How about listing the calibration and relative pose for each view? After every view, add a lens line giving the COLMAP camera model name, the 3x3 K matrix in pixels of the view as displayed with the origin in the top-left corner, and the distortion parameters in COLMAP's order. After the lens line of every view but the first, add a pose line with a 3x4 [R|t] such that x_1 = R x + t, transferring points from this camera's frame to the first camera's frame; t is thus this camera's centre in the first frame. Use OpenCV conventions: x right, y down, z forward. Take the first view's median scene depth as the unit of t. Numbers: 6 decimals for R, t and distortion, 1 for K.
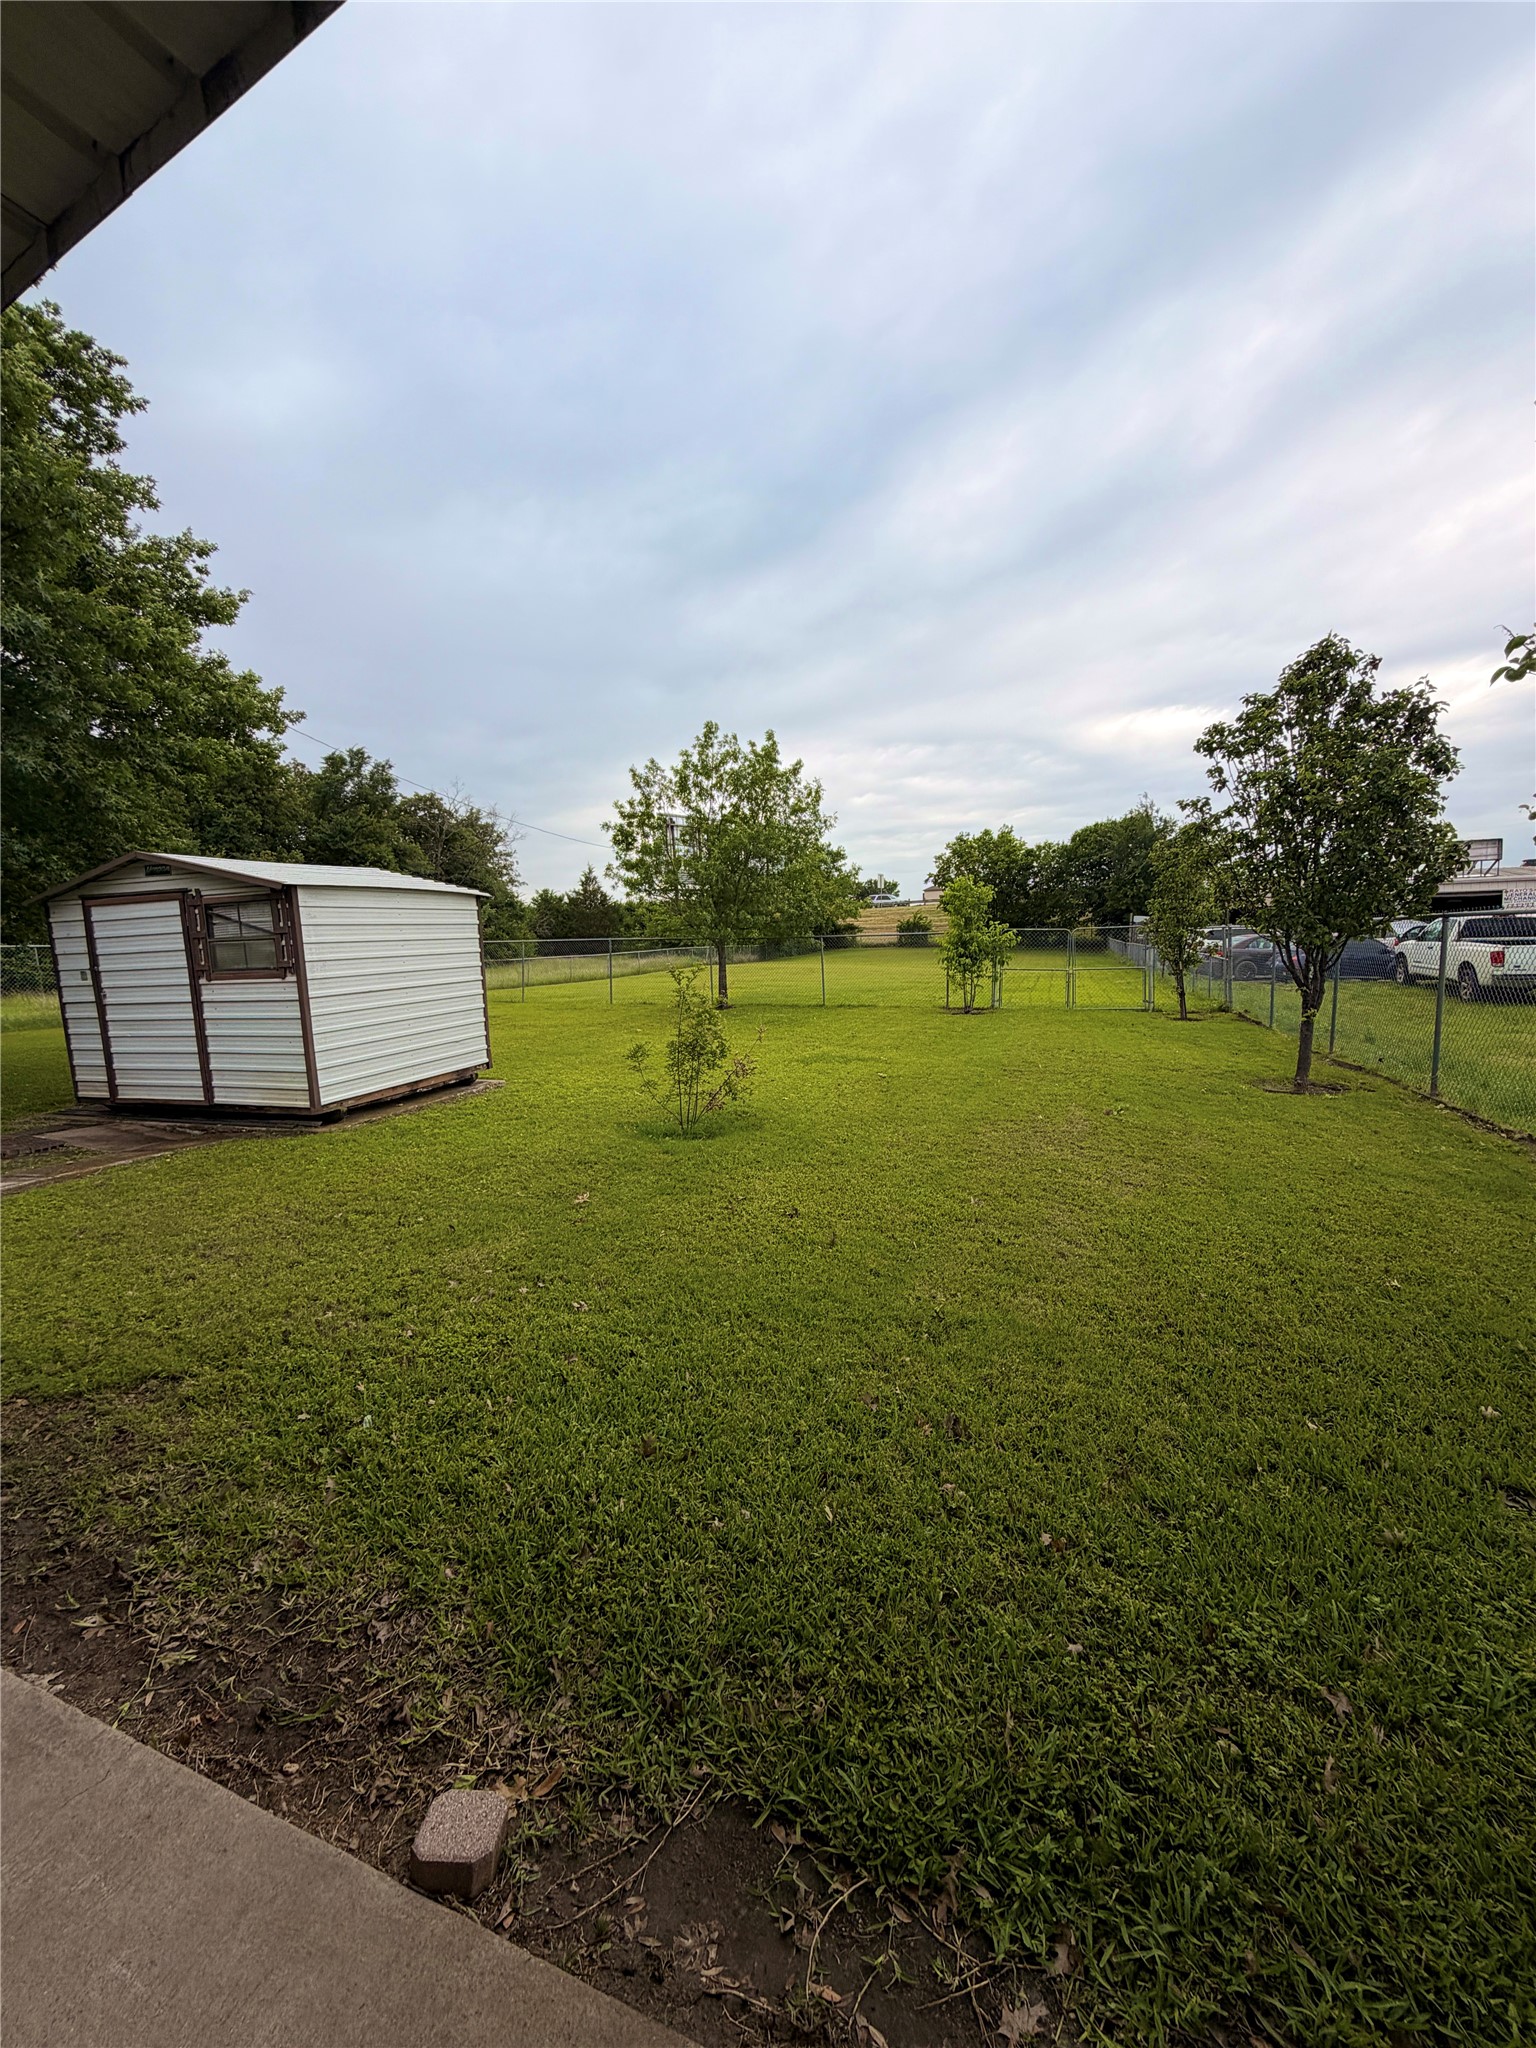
lens RADIAL K [[812.2, 0, 768.2], [0, 812.2, 1013.0], [0, 0, 1]] dist [0.000231, -0.000219]
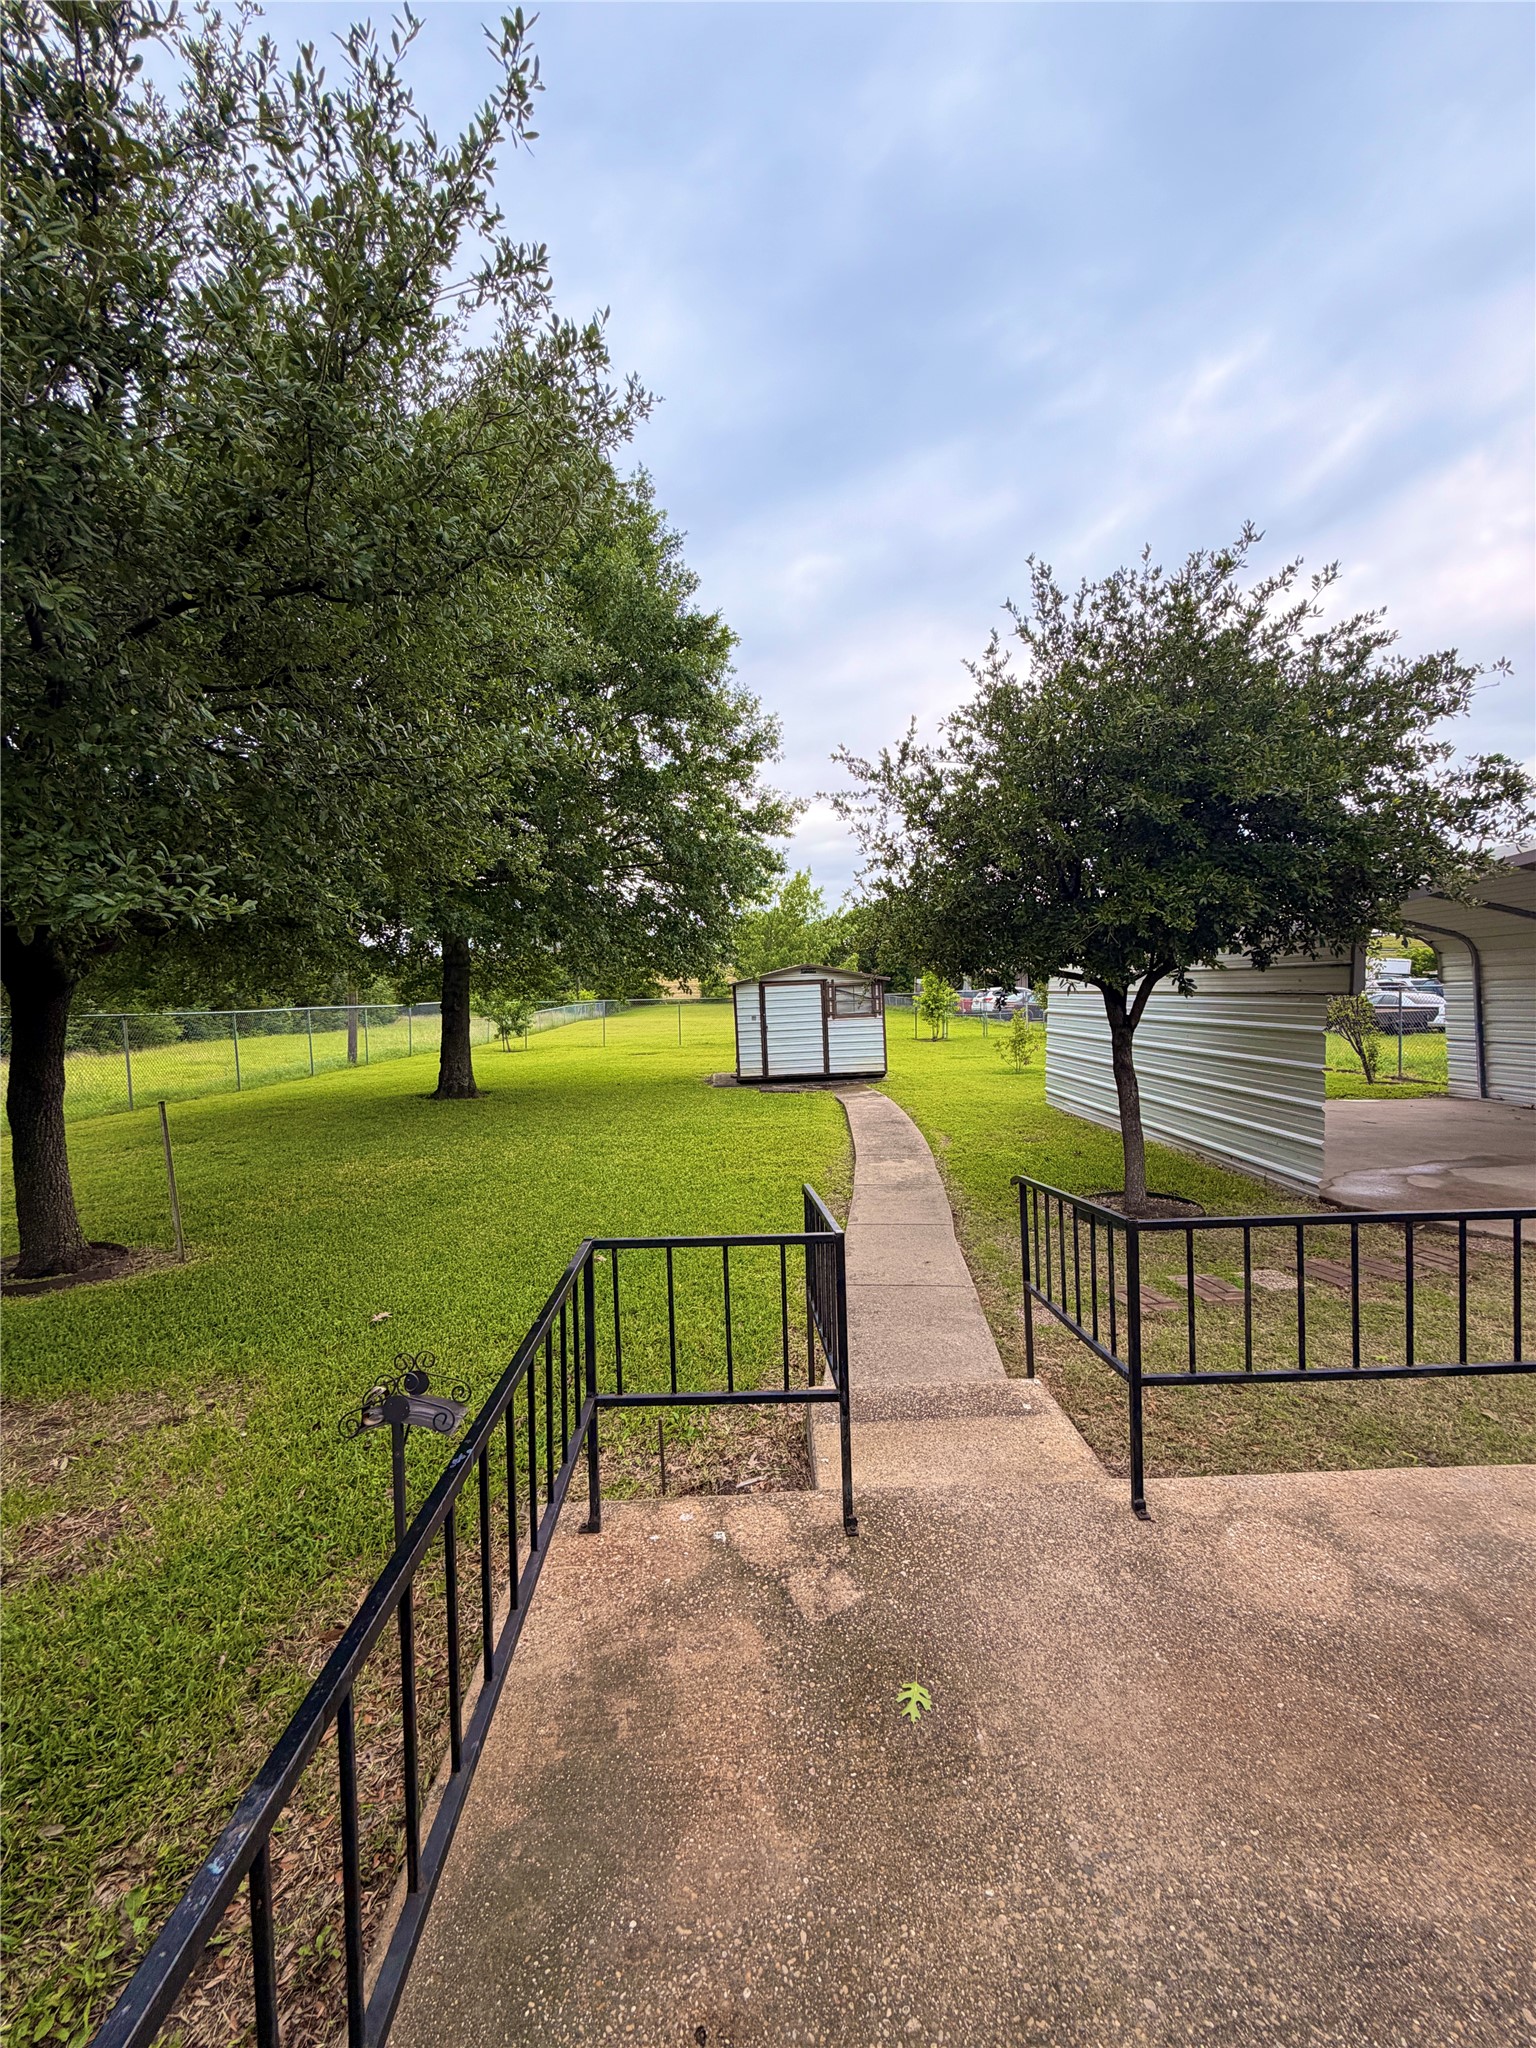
lens RADIAL K [[812.2, 0, 768.2], [0, 812.2, 1013.0], [0, 0, 1]] dist [0.000231, -0.000219]
pose [[0.929529, -0.012586, 0.368534, -1.597415], [0.038263, 0.997315, -0.062446, 0.075279], [-0.366758, 0.072147, 0.927515, -1.000093]]
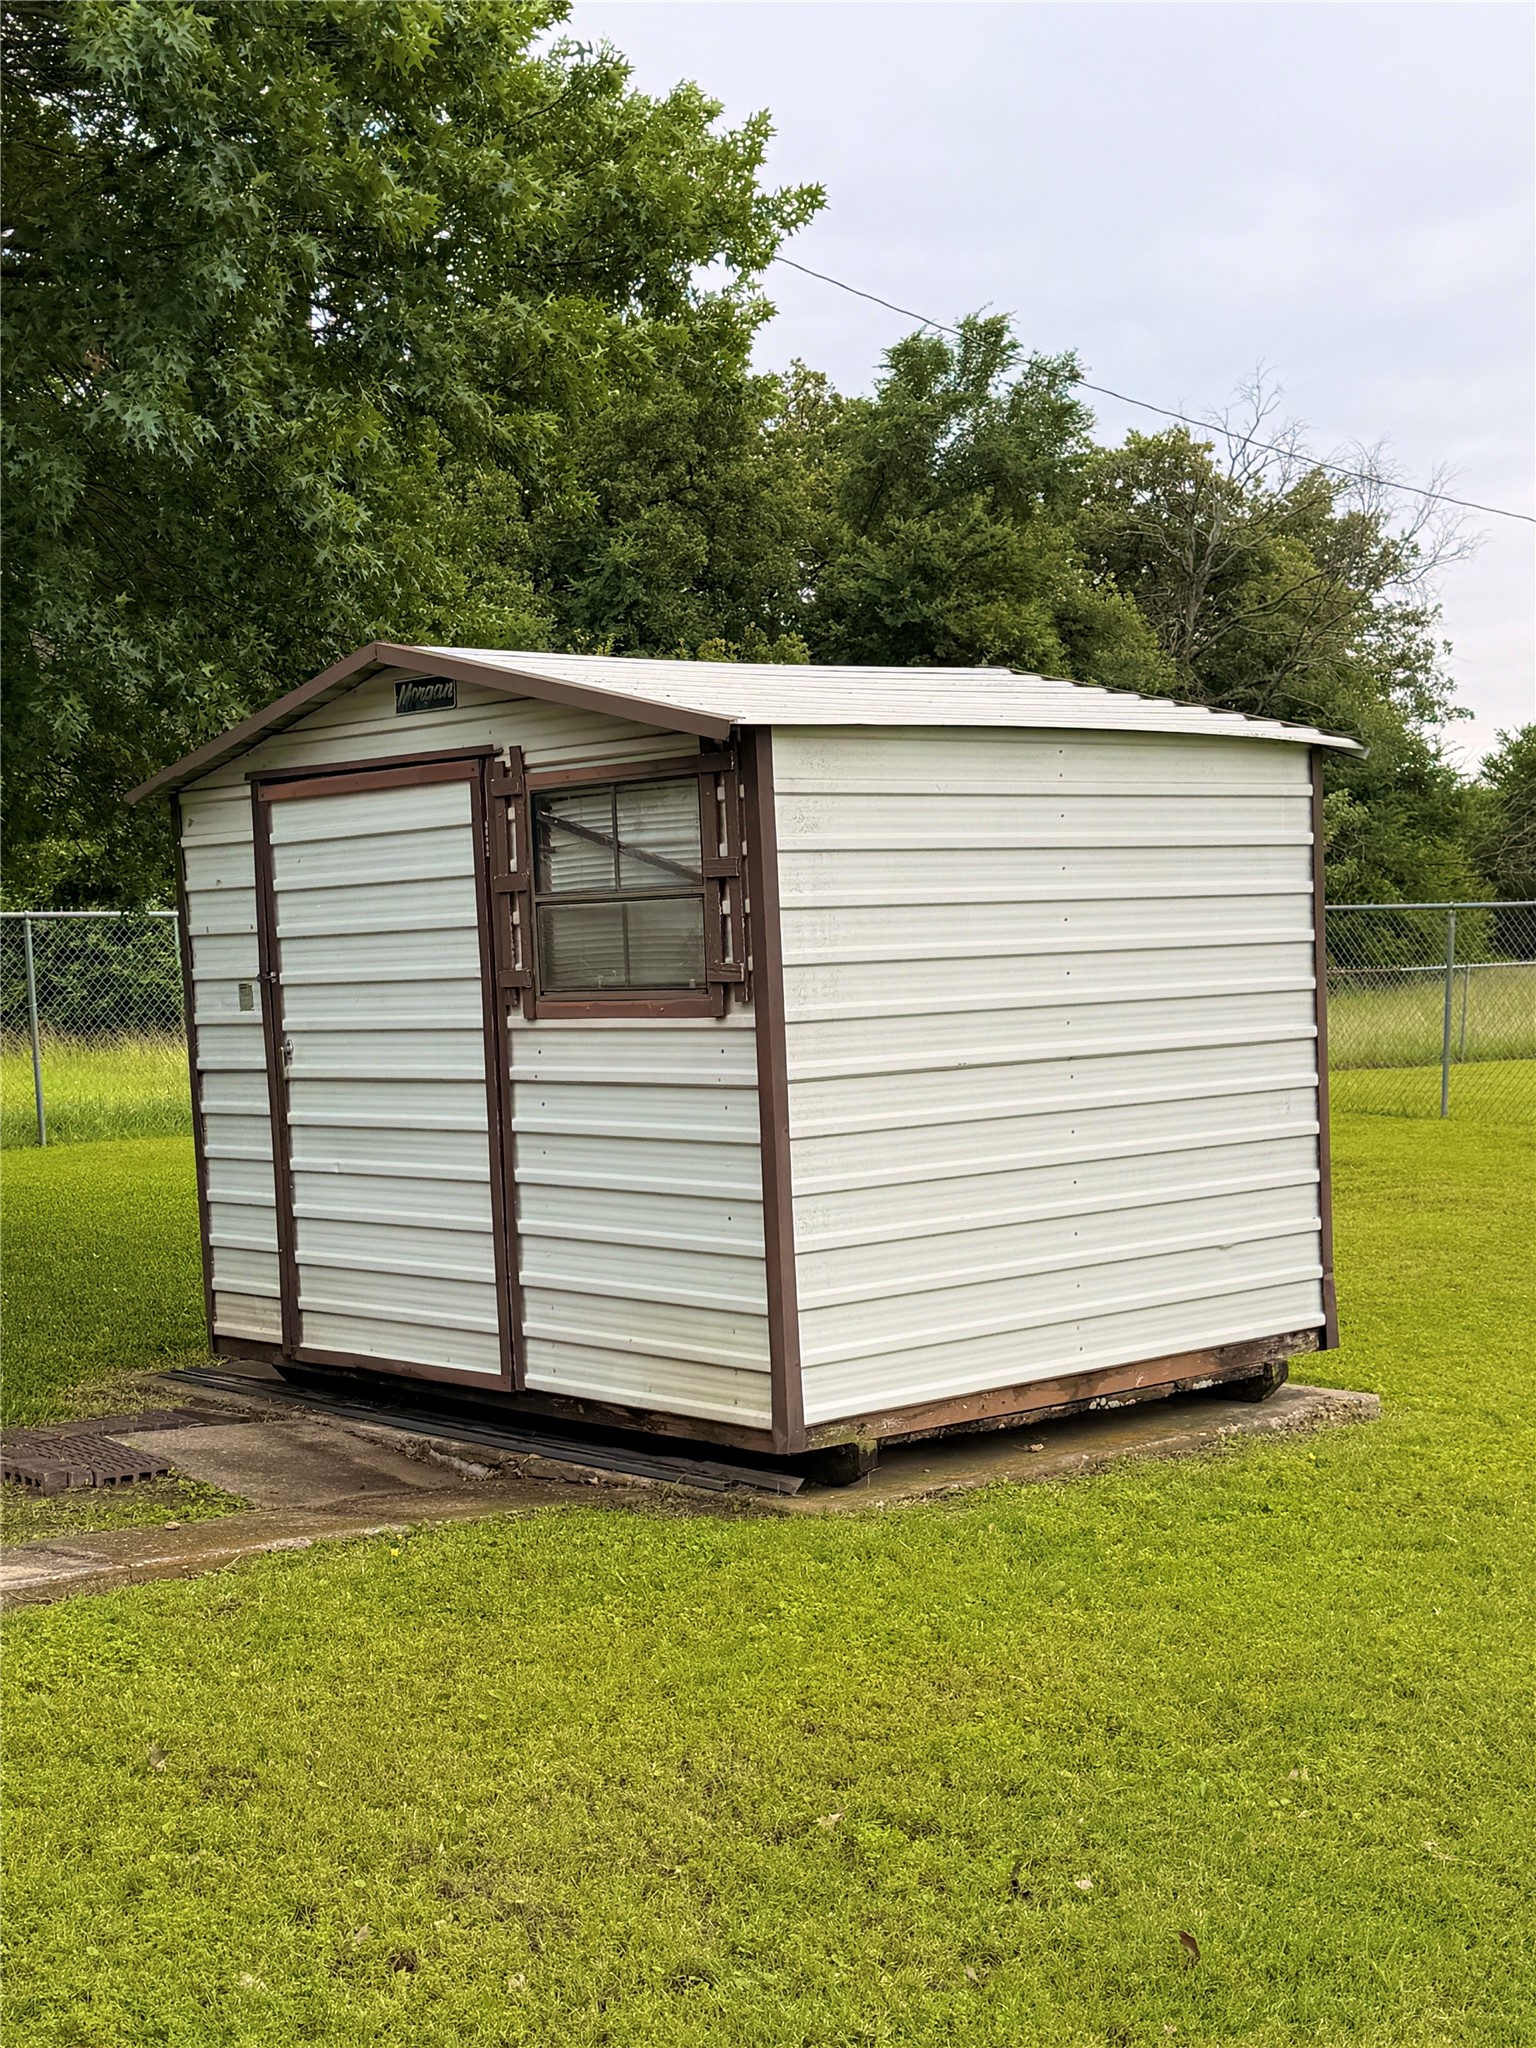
lens RADIAL K [[2774.3, 0, 768.0], [0, 2774.3, 1024.0], [0, 0, 1]] dist [0.144774, 0.011498]
pose [[0.863109, 0.025364, -0.504380, -0.024619], [-0.048674, 0.998266, -0.033093, -0.004097], [0.502666, 0.053114, 0.862847, 0.056794]]
